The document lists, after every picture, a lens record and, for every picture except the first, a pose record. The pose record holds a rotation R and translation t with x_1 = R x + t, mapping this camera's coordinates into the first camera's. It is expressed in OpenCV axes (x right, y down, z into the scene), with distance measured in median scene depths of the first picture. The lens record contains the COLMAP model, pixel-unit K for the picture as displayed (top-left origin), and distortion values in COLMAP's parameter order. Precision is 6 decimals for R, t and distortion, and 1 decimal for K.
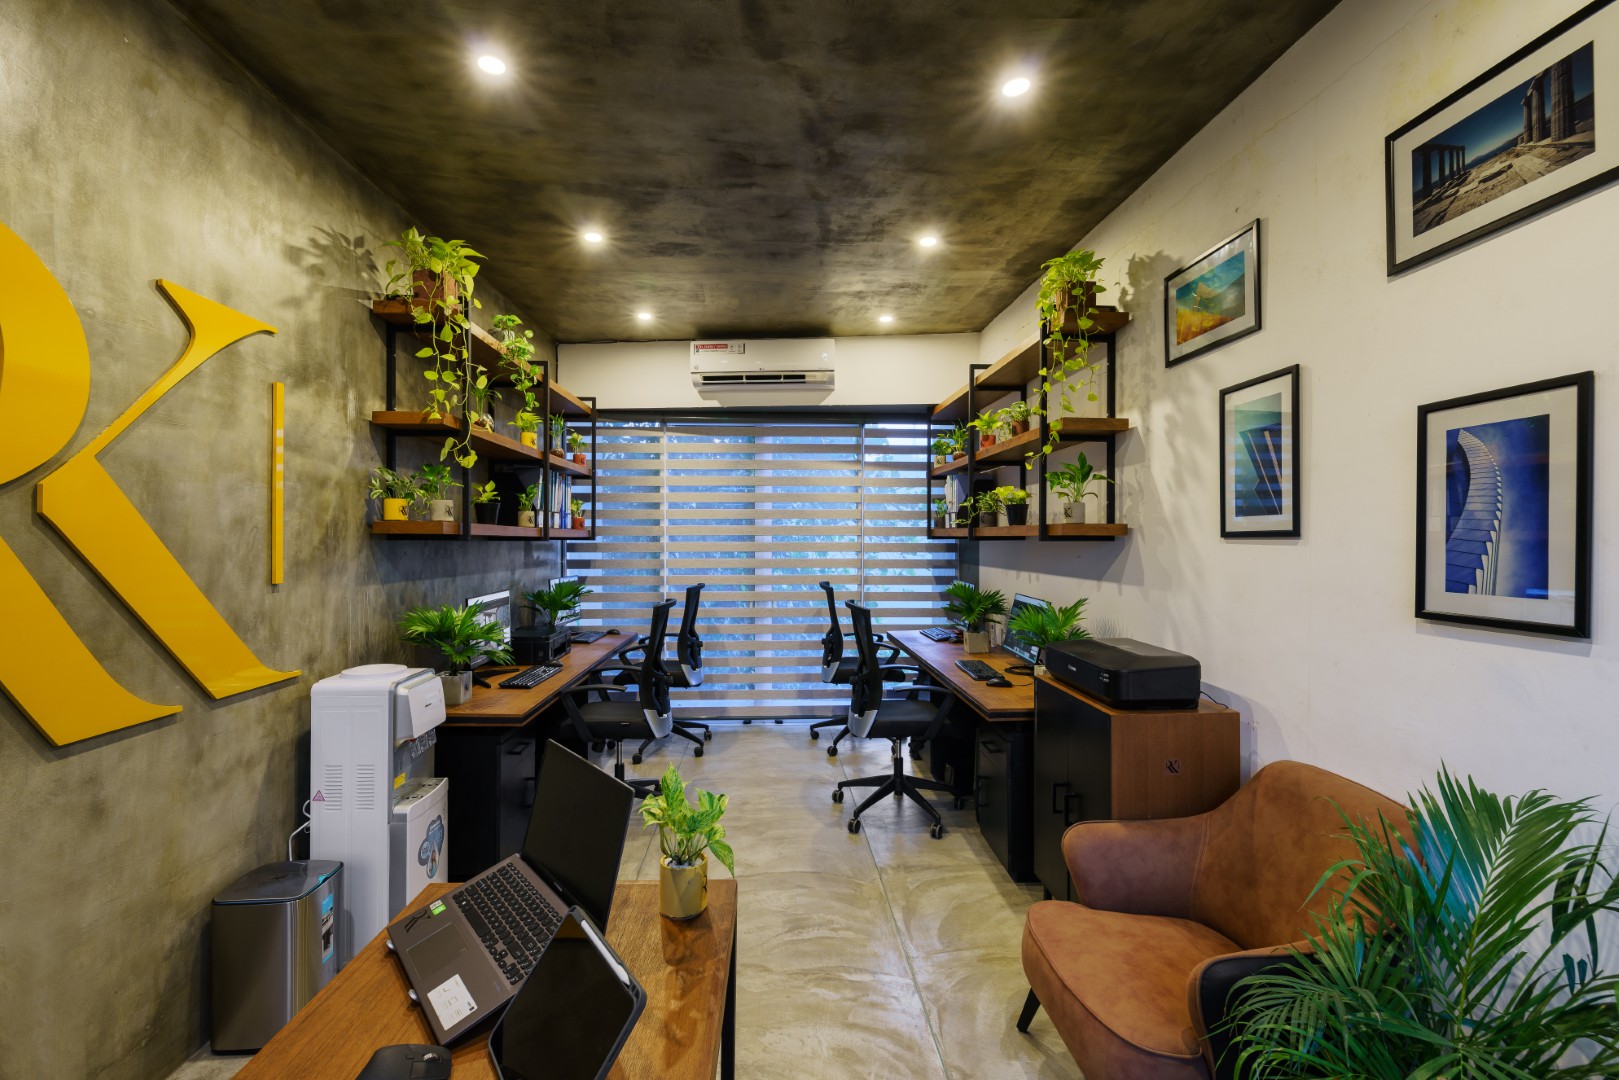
lens RADIAL K [[695.8, 0, 809.5], [0, 695.8, 540.0], [0, 0, 1]] dist [0.002086, -0.000846]
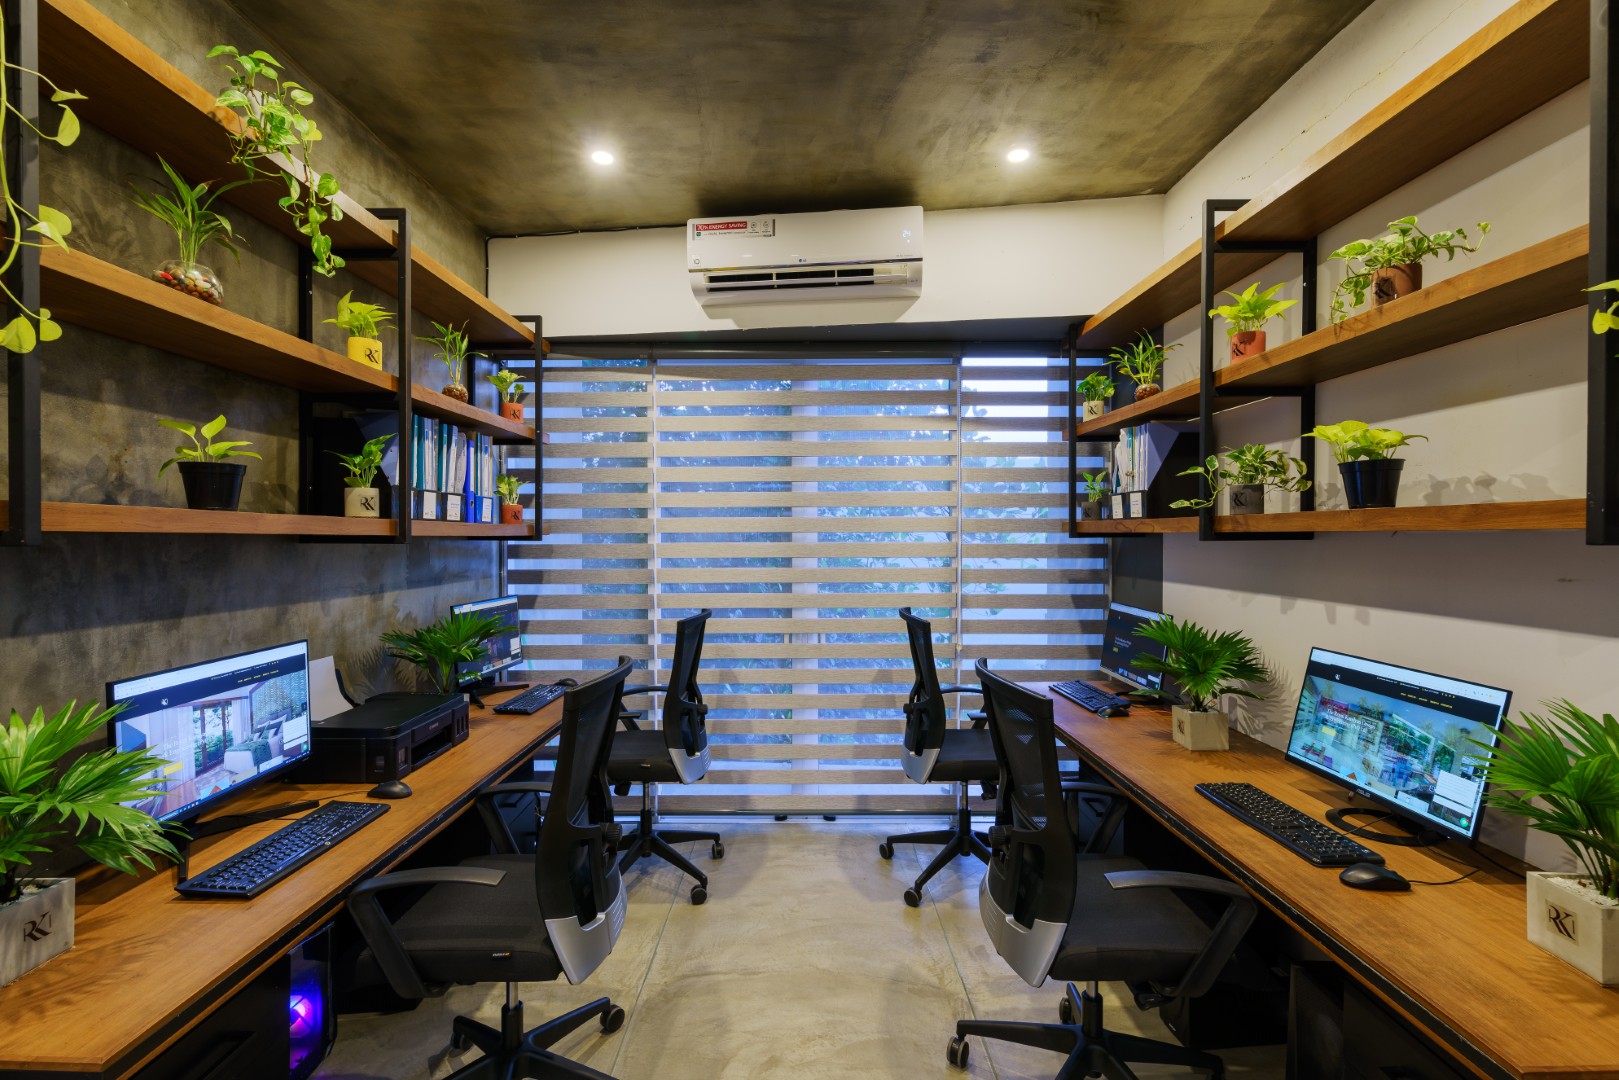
lens RADIAL K [[695.8, 0, 809.5], [0, 695.8, 540.0], [0, 0, 1]] dist [0.002086, -0.000846]
pose [[0.998506, -0.002657, -0.054580, -0.057856], [0.002786, 0.999993, 0.002291, -0.003186], [0.054574, -0.002440, 0.998507, 0.769593]]
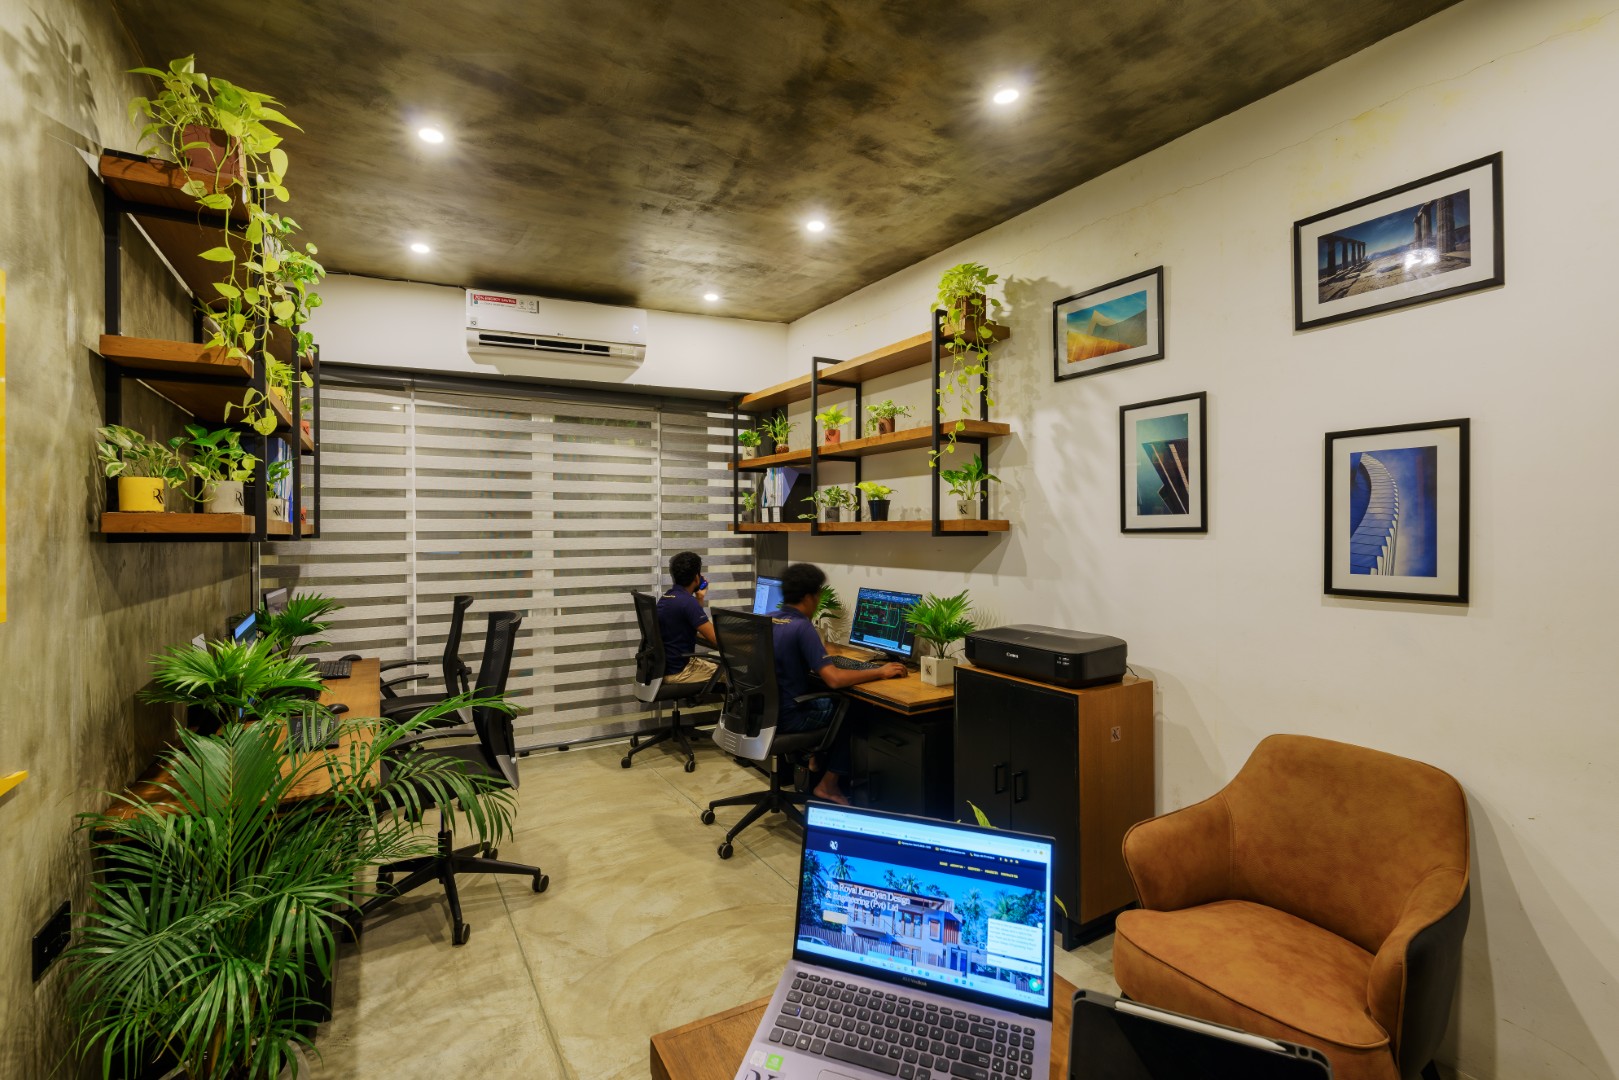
lens RADIAL K [[726.0, 0, 808.4], [0, 726.0, 534.4], [0, 0, 1]] dist [0.003547, 0.000258]
pose [[0.886961, -0.006250, 0.461802, -0.413244], [0.005648, 0.999980, 0.002686, -0.006781], [-0.461809, 0.000226, 0.886979, 0.153352]]
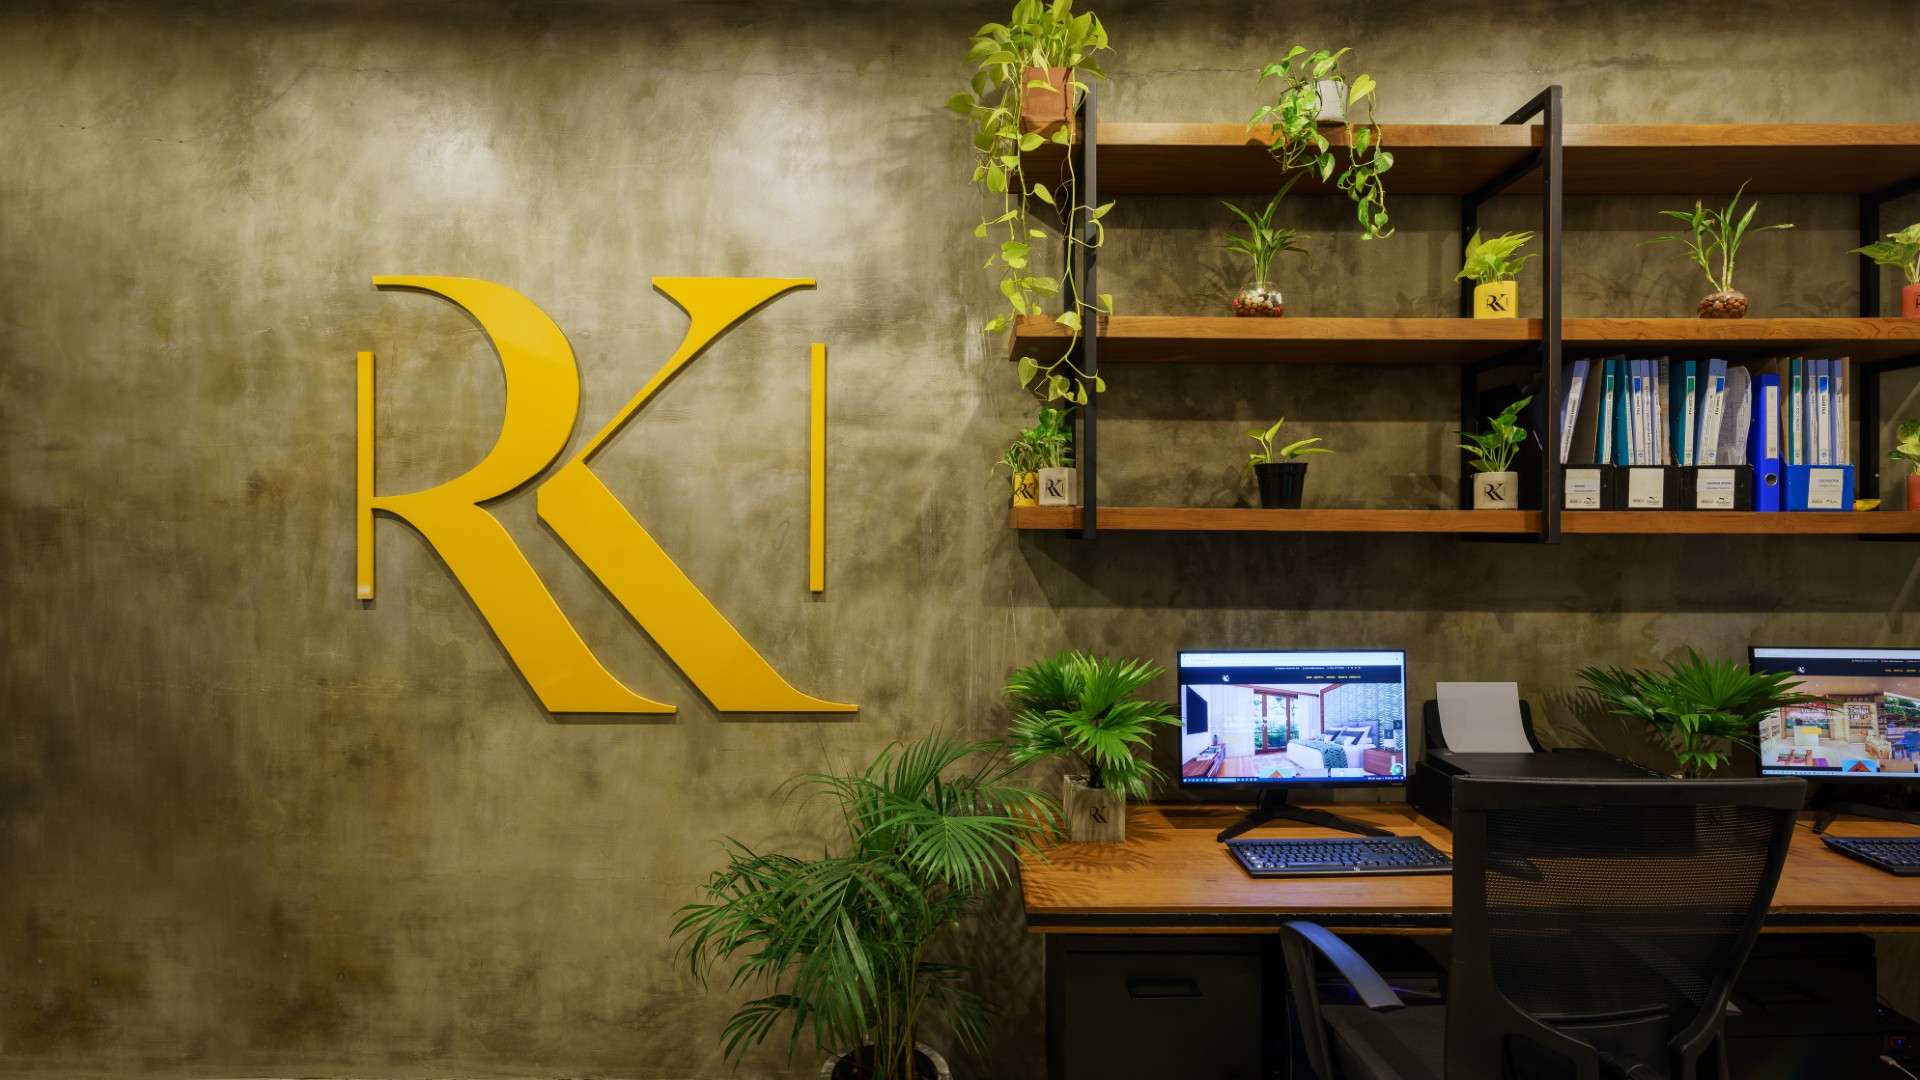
lens RADIAL K [[826.2, 0, 948.0], [0, 826.2, 530.7], [0, 0, 1]] dist [0.000975, -0.000729]
pose [[-0.057169, -0.003934, -0.998357, 0.174363], [-0.005084, 0.999980, -0.003650, -0.004472], [0.998352, 0.004867, -0.057188, 1.103217]]
